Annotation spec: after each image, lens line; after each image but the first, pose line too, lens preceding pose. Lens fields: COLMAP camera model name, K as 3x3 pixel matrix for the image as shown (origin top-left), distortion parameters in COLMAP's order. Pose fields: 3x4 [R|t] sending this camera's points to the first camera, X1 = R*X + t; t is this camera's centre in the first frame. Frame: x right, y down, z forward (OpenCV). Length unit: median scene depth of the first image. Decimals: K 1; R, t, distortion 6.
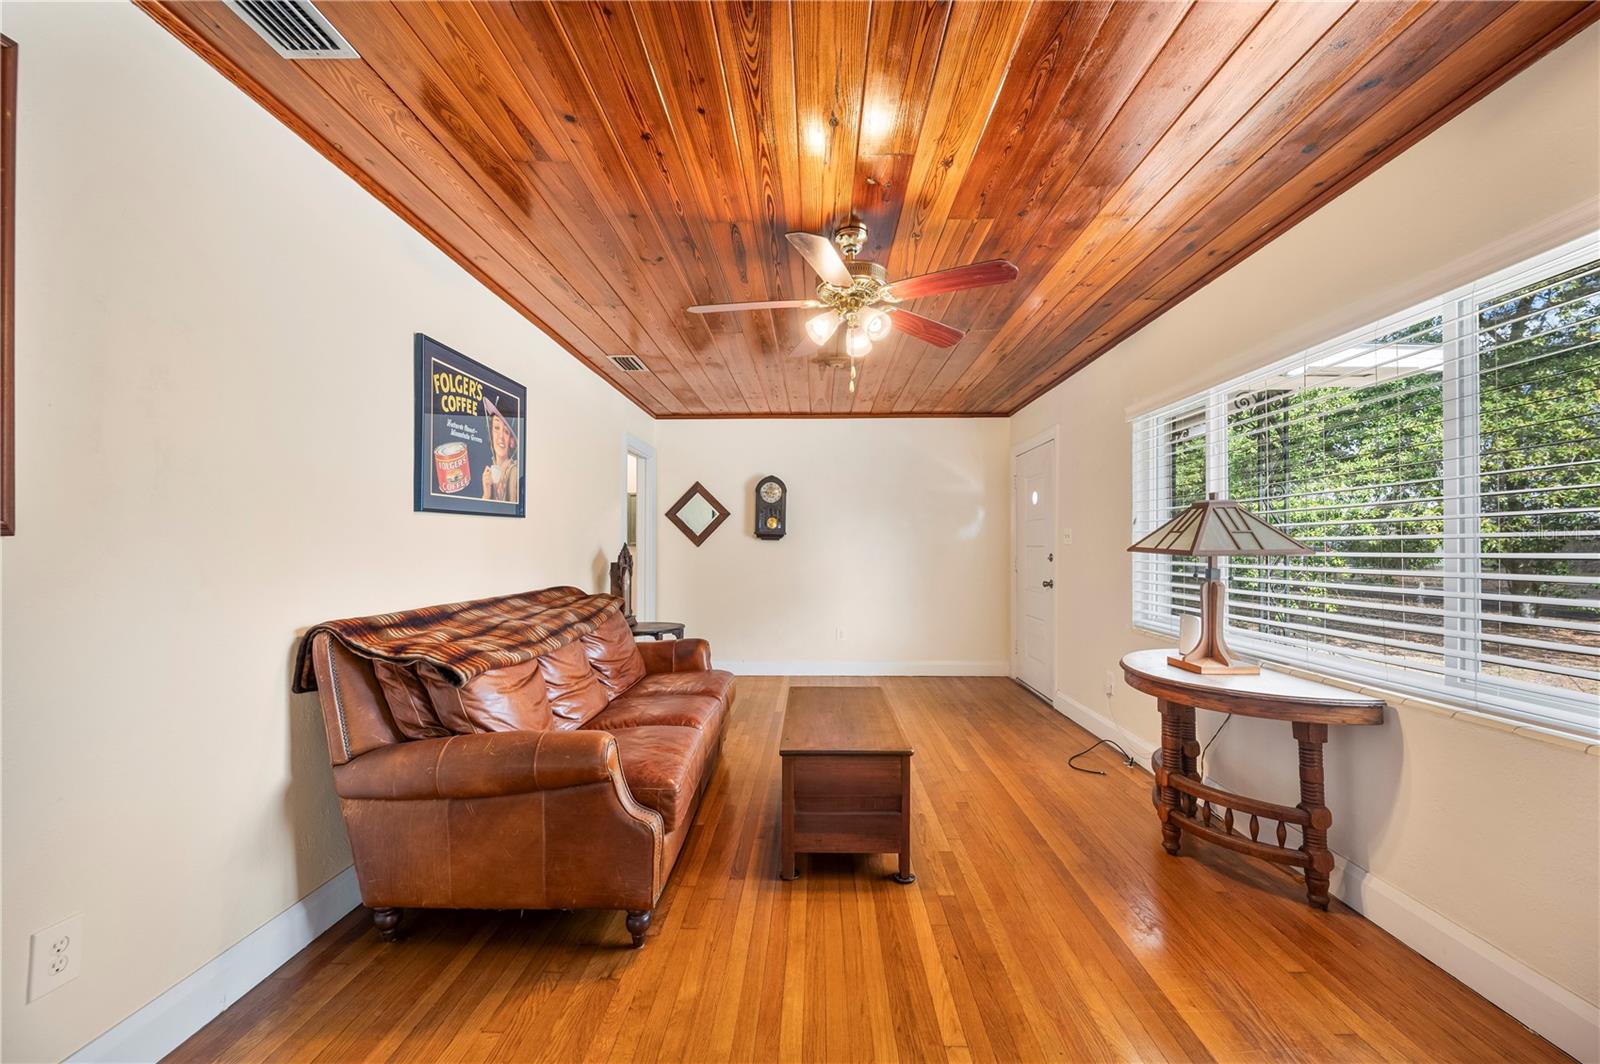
lens RADIAL K [[638.3, 0, 802.1], [0, 638.3, 539.5], [0, 0, 1]] dist [0.002250, 0.000307]
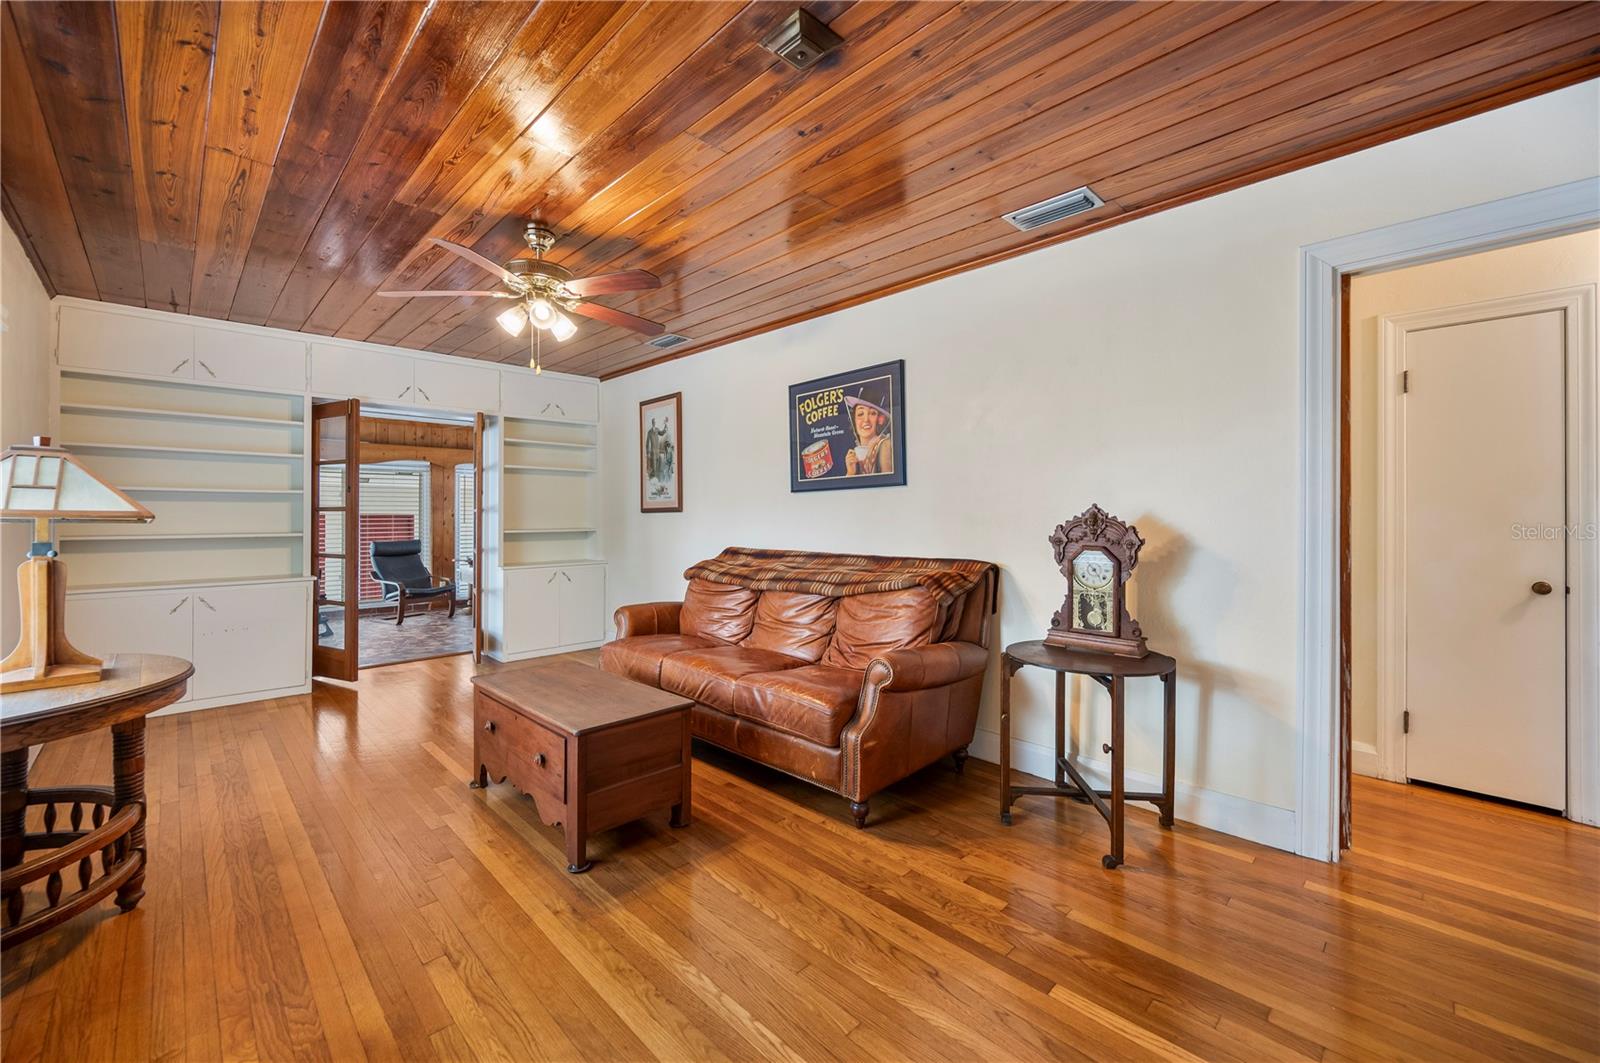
lens RADIAL K [[638.3, 0, 803.0], [0, 638.3, 520.7], [0, 0, 1]] dist [0.002250, 0.000307]
pose [[-0.680948, 0.014041, -0.732197, 0.542967], [0.017471, 0.999843, 0.002926, 0.022988], [0.732123, -0.010800, -0.681086, 1.938722]]
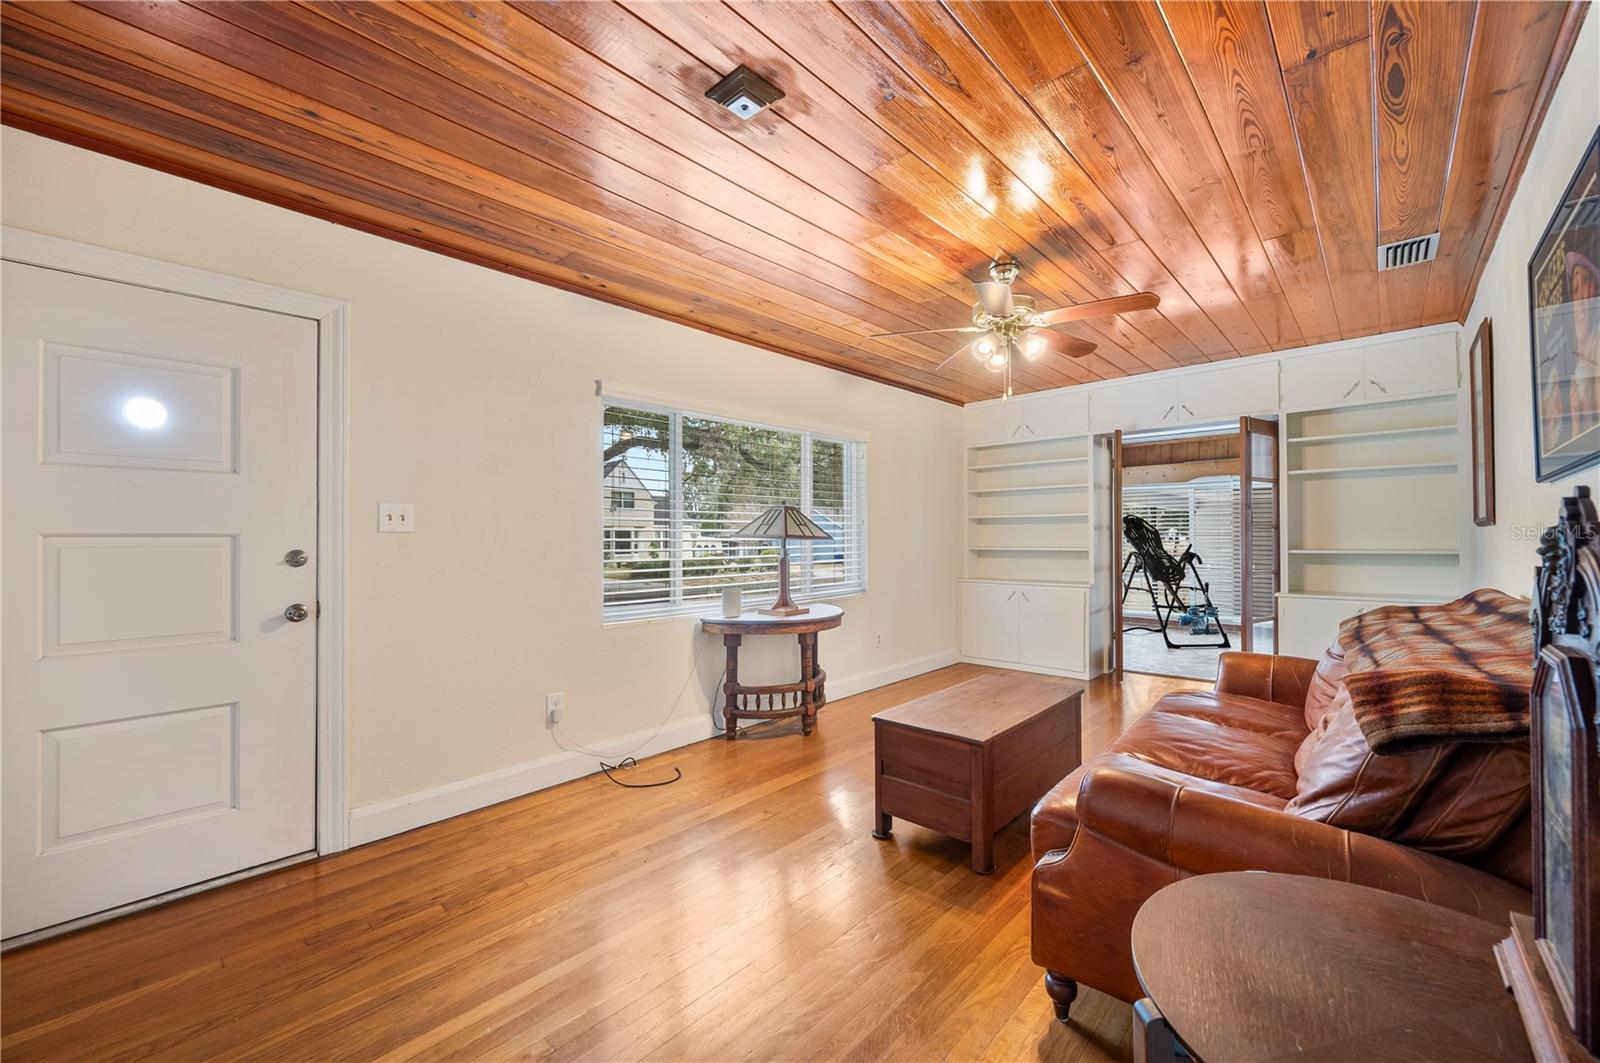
lens RADIAL K [[638.3, 0, 802.7], [0, 638.3, 530.6], [0, 0, 1]] dist [0.002250, 0.000307]
pose [[-0.751997, 0.014020, 0.659017, -0.388098], [-0.001152, 0.999744, -0.022583, 0.031367], [-0.659166, -0.017742, -0.751789, 1.977637]]
